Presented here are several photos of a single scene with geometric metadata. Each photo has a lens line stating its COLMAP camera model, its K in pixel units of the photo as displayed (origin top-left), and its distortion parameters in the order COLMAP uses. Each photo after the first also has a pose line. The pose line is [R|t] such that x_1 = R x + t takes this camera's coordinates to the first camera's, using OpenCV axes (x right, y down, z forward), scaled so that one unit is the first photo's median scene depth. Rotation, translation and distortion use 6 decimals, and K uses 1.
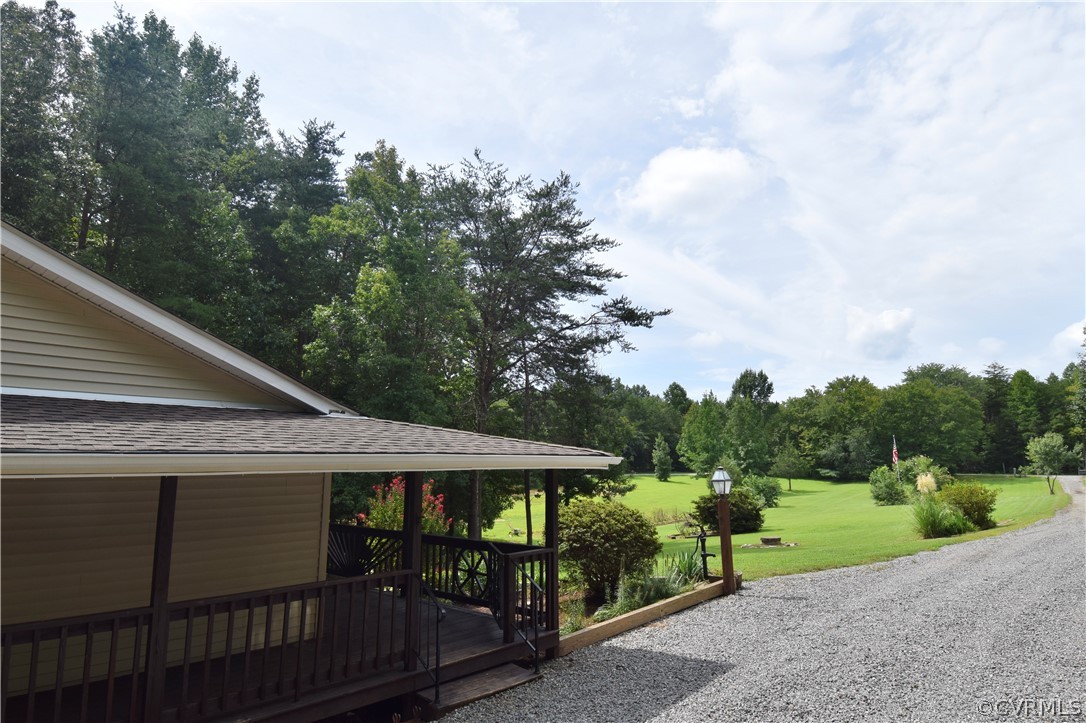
lens RADIAL K [[617.4, 0, 543.0], [0, 617.4, 361.5], [0, 0, 1]] dist [0.030740, -0.046573]
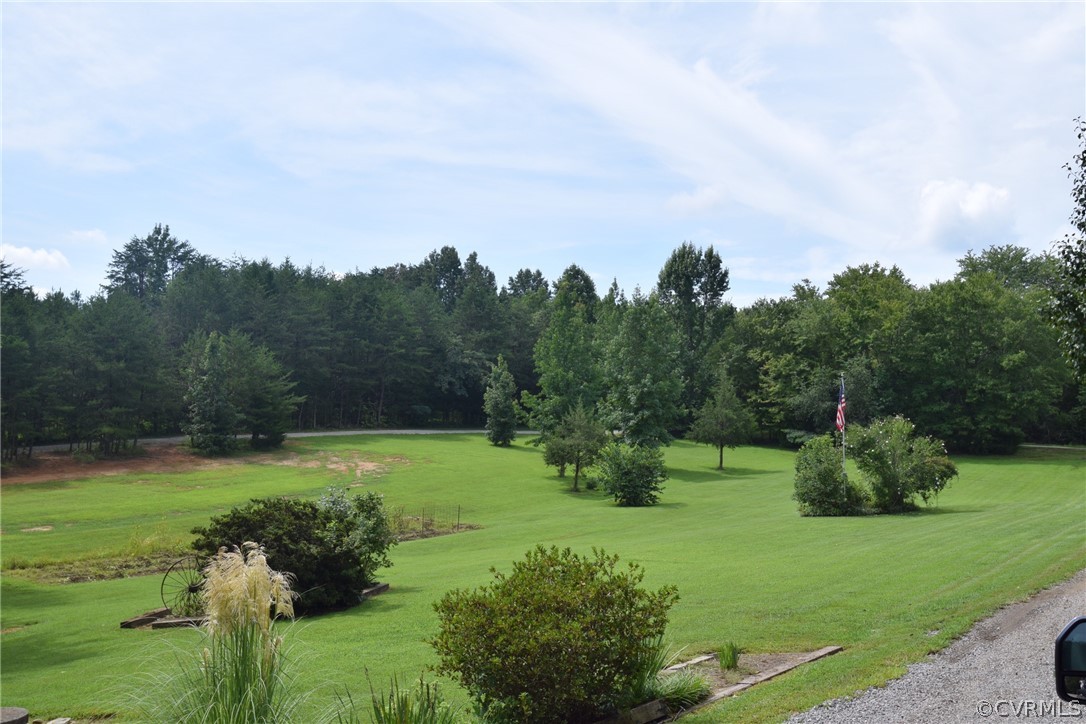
lens RADIAL K [[1037.2, 0, 543.0], [0, 1037.2, 362.0], [0, 0, 1]] dist [0.005417, 0.002336]
pose [[0.994405, 0.031160, 0.100931, 0.135375], [-0.043342, 0.991723, 0.120857, 0.012643], [-0.096330, -0.124555, 0.987525, 0.123275]]
